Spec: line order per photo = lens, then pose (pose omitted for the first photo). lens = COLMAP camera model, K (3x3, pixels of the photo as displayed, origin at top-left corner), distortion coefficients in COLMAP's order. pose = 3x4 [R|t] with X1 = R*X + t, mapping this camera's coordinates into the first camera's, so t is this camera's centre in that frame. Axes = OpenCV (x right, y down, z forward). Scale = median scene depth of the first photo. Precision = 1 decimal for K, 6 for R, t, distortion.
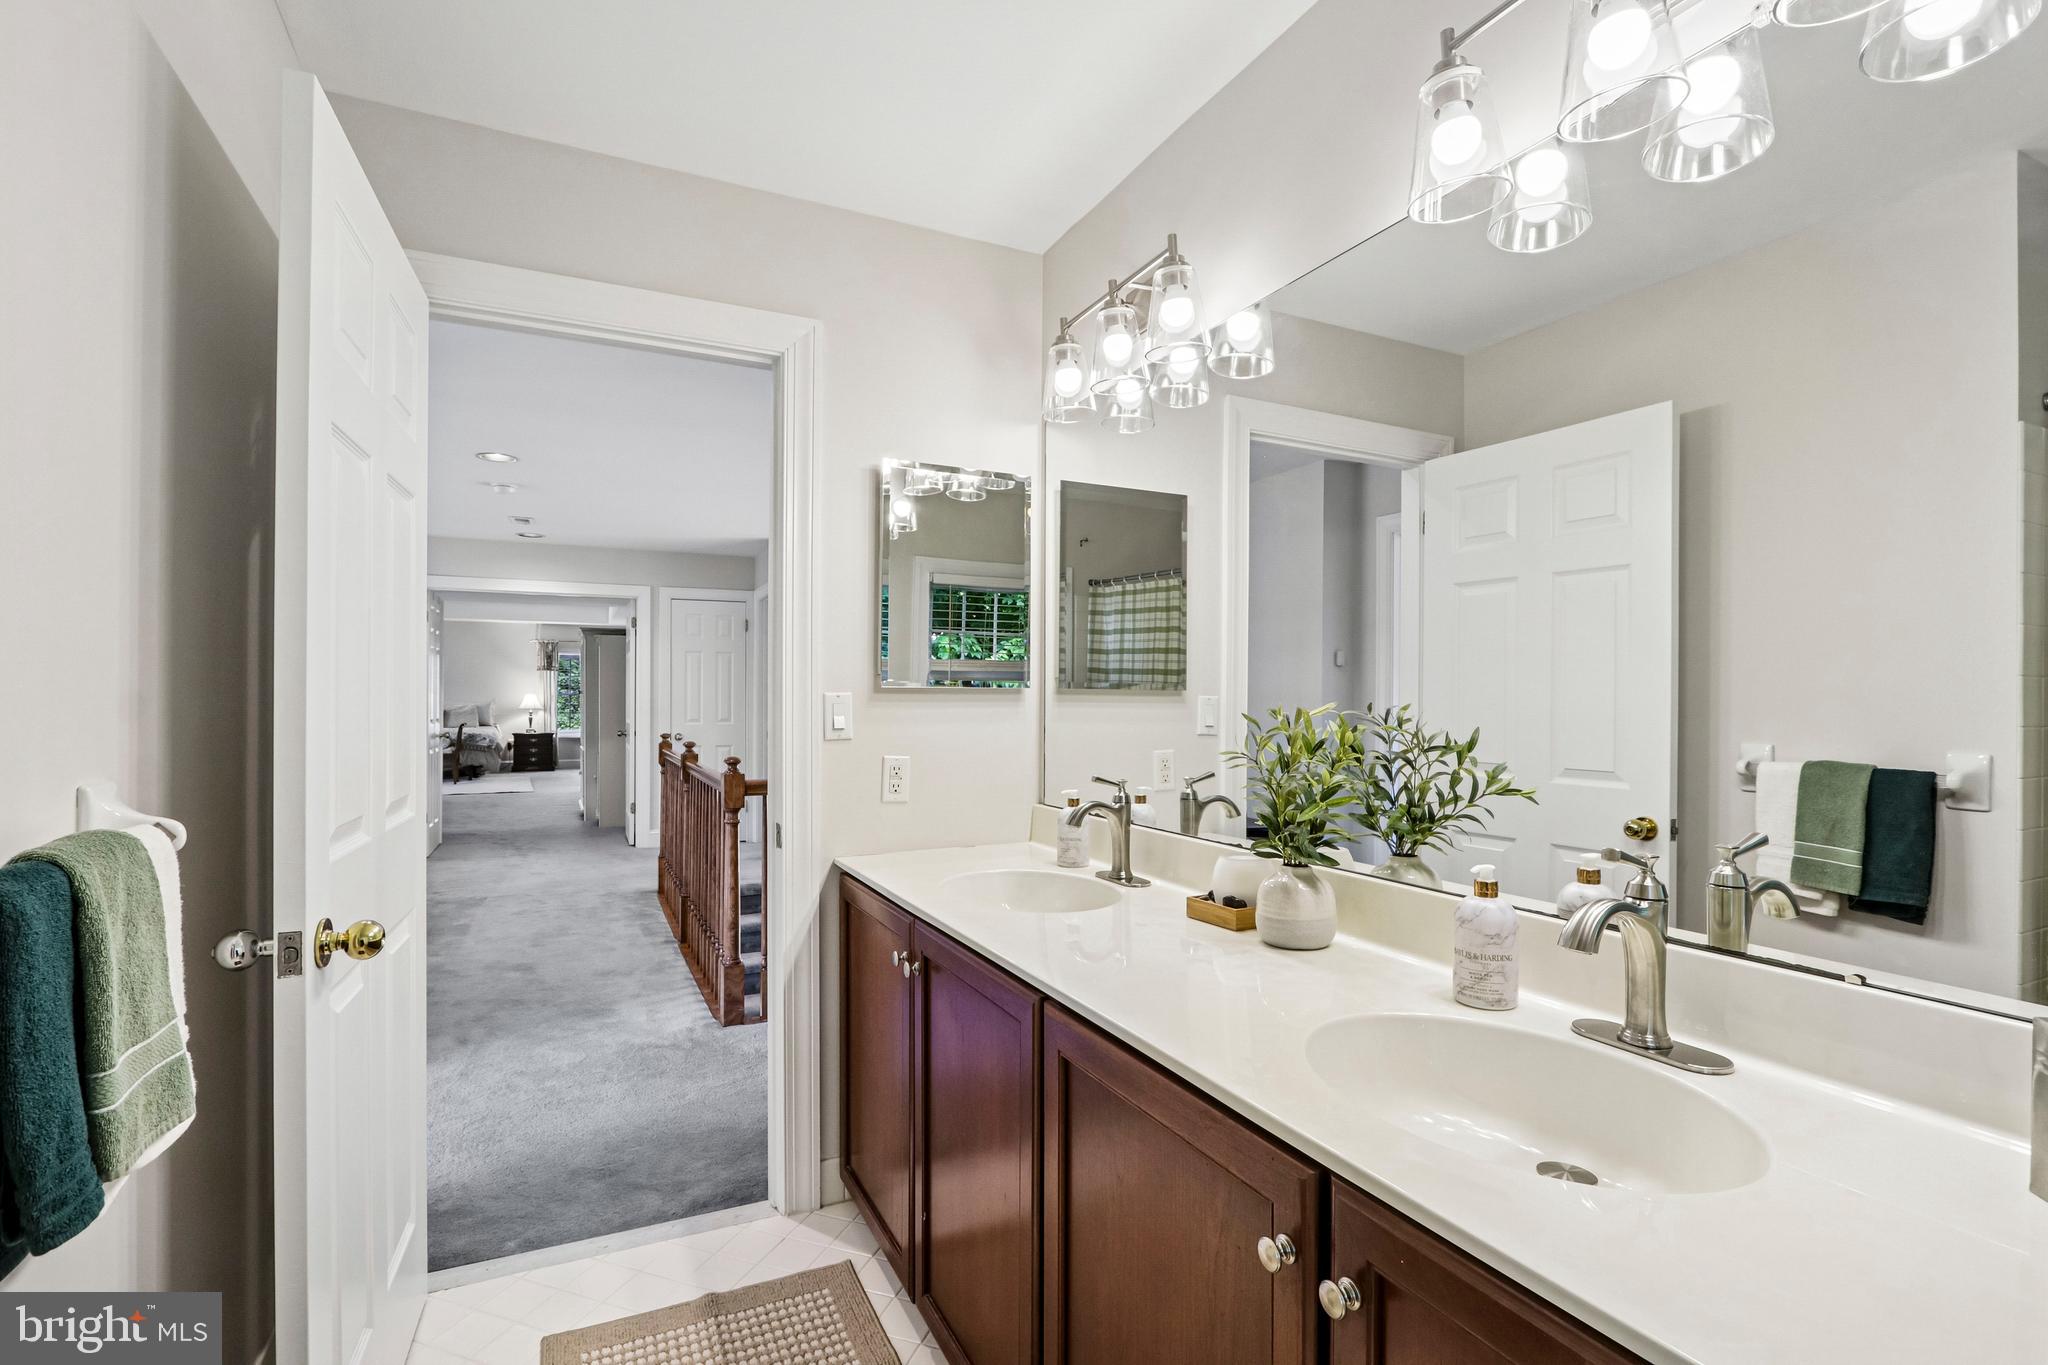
lens RADIAL K [[941.1, 0, 1023.6], [0, 941.1, 693.4], [0, 0, 1]] dist [-0.004084, 0.000841]
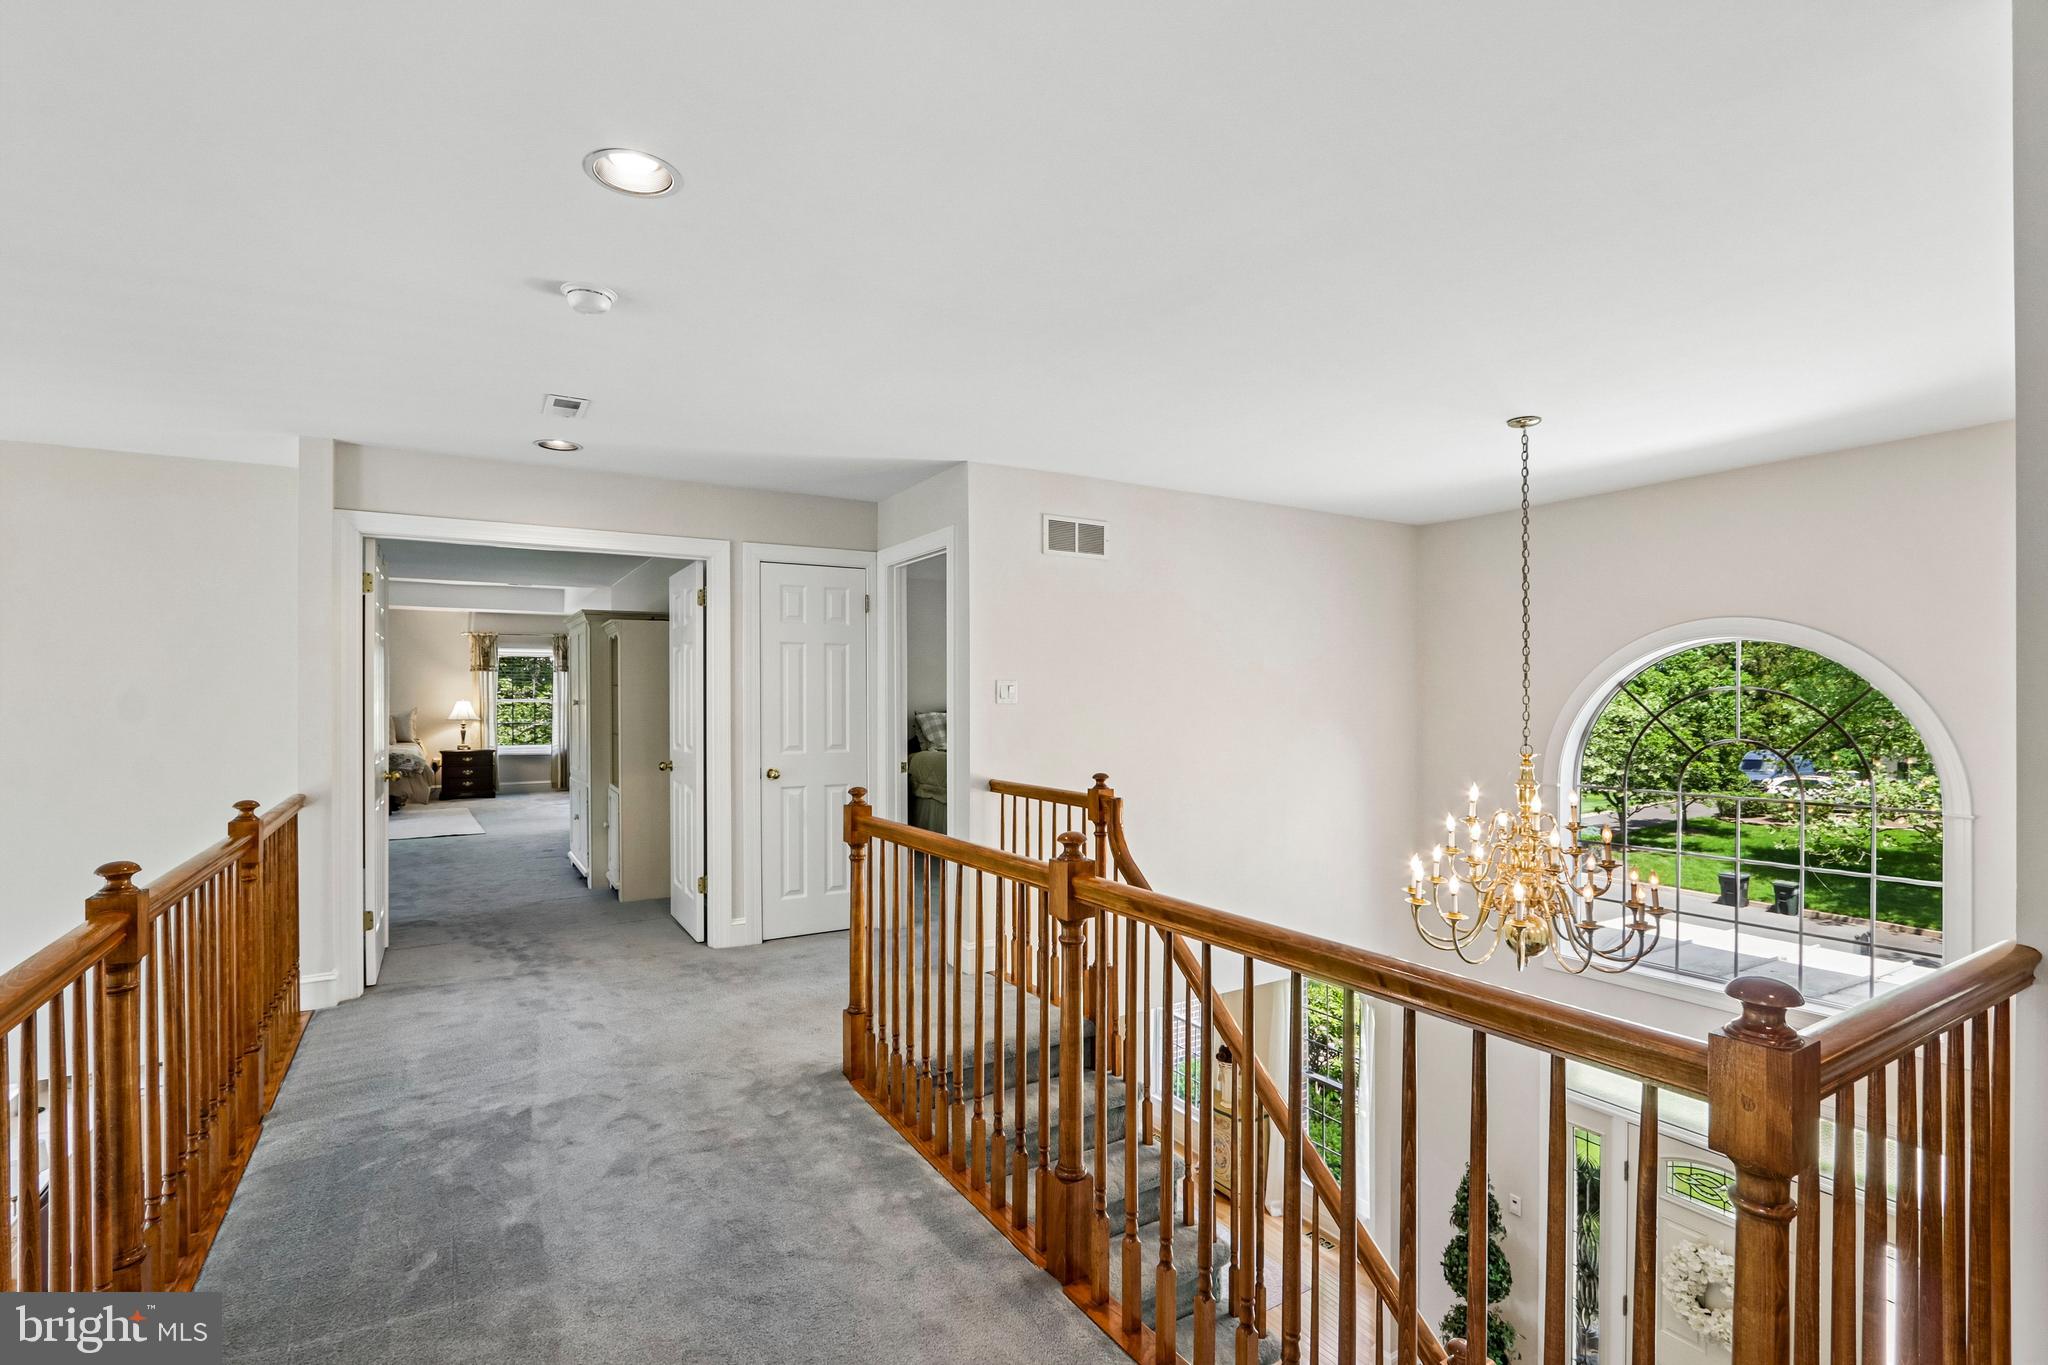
lens RADIAL K [[941.1, 0, 1016.6], [0, 941.1, 698.2], [0, 0, 1]] dist [-0.004084, 0.000841]
pose [[0.996105, -0.003429, 0.088109, -0.132636], [0.002909, 0.999978, 0.006028, -0.004935], [-0.088128, -0.005748, 0.996093, 0.174785]]
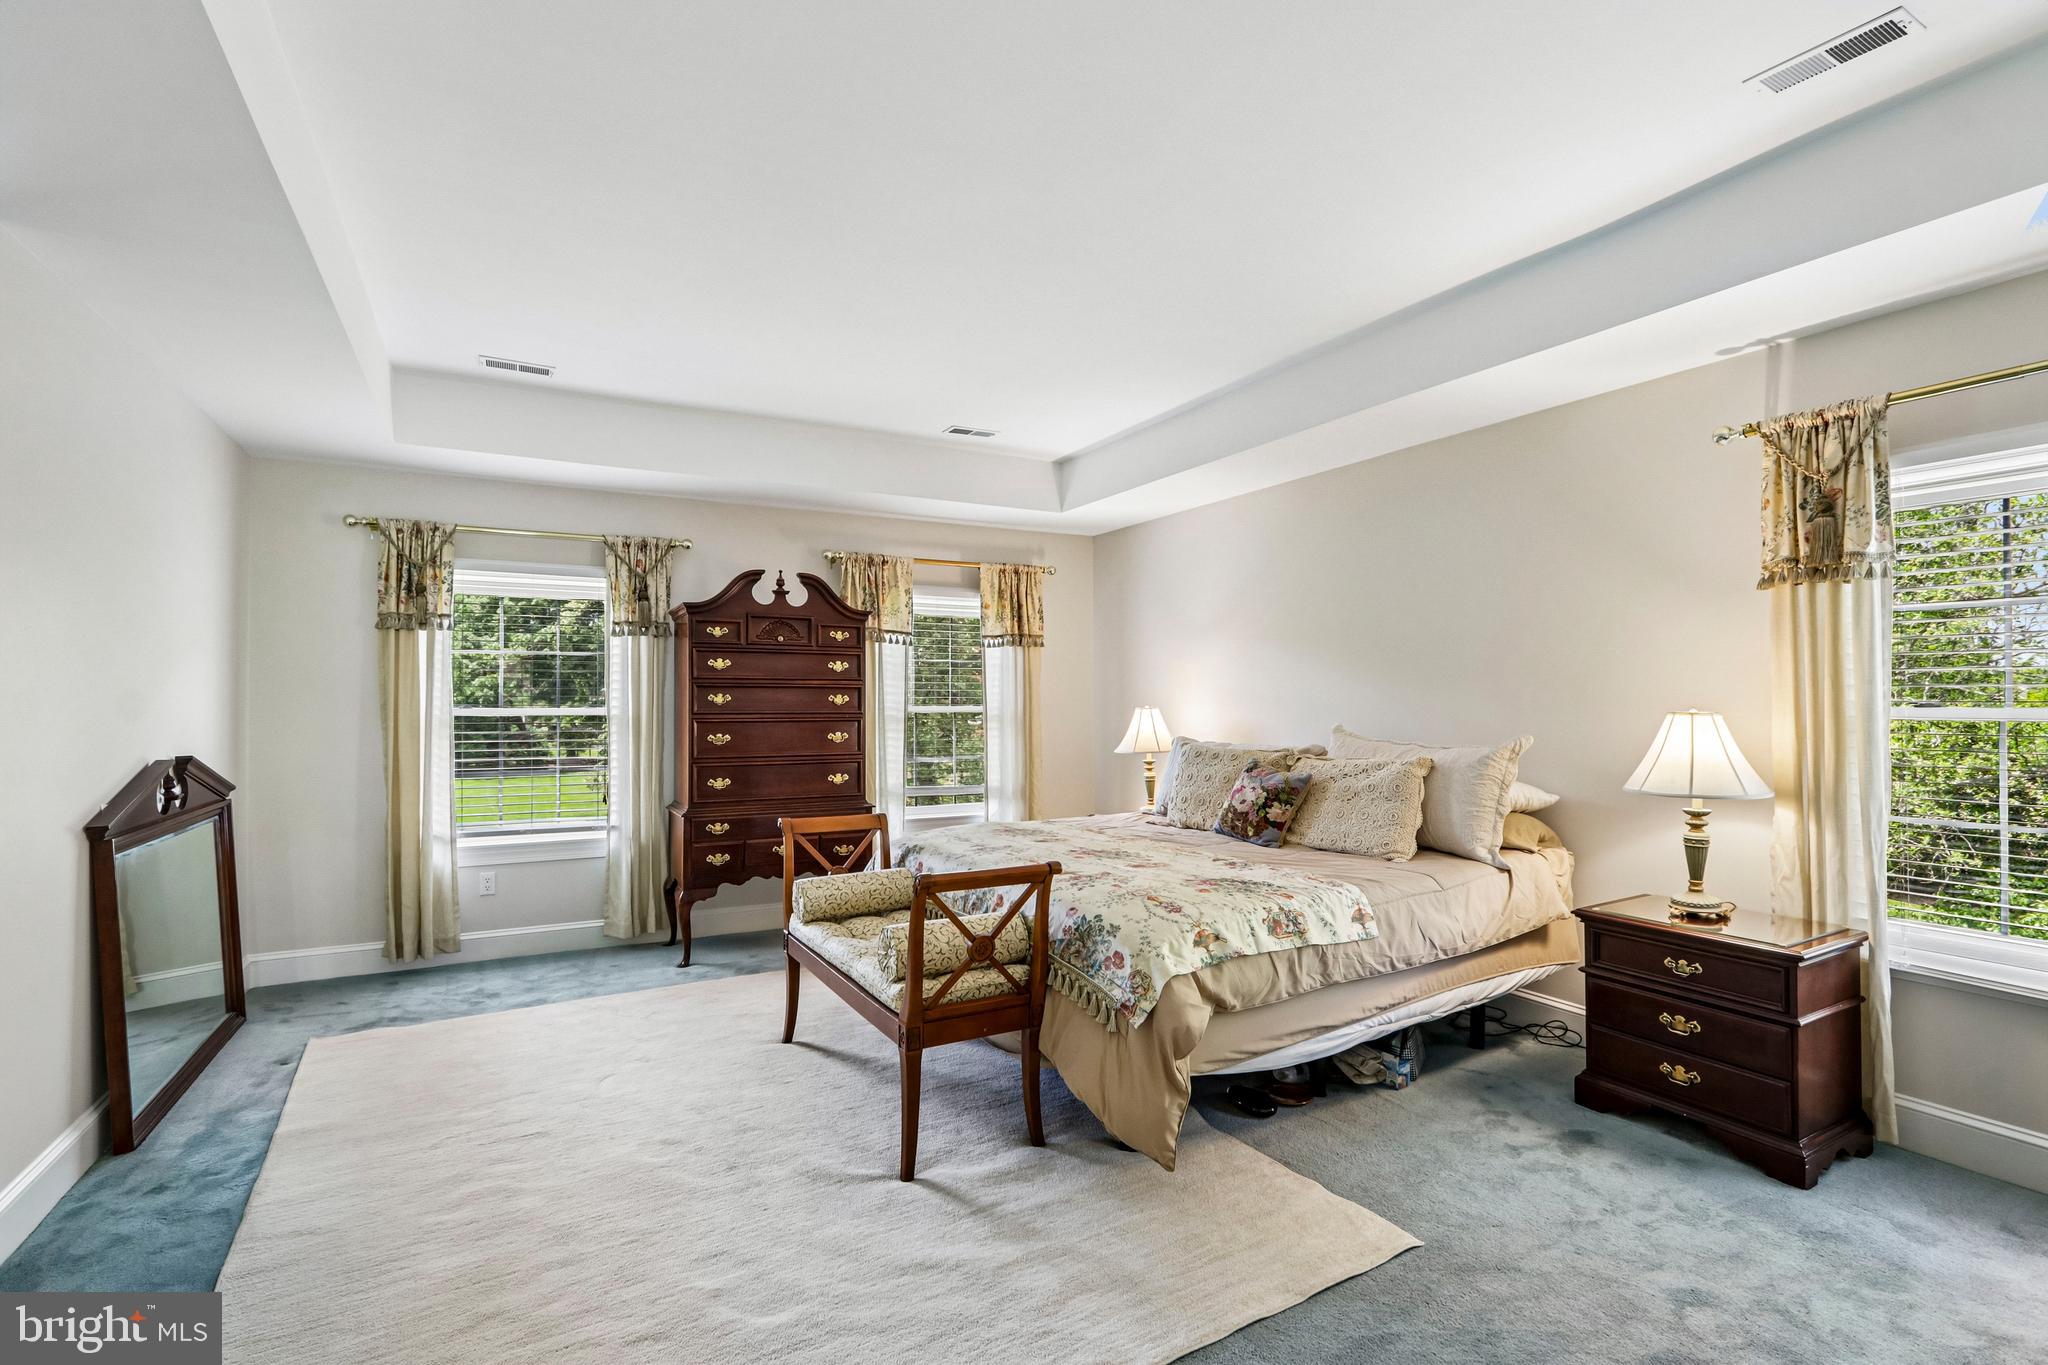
lens RADIAL K [[941.1, 0, 1031.5], [0, 941.1, 685.8], [0, 0, 1]] dist [-0.004084, 0.000841]
pose [[0.051940, -0.010621, -0.998594, -0.350110], [-0.000310, 0.999943, -0.010652, -0.002856], [0.998650, 0.000863, 0.051934, 0.875557]]
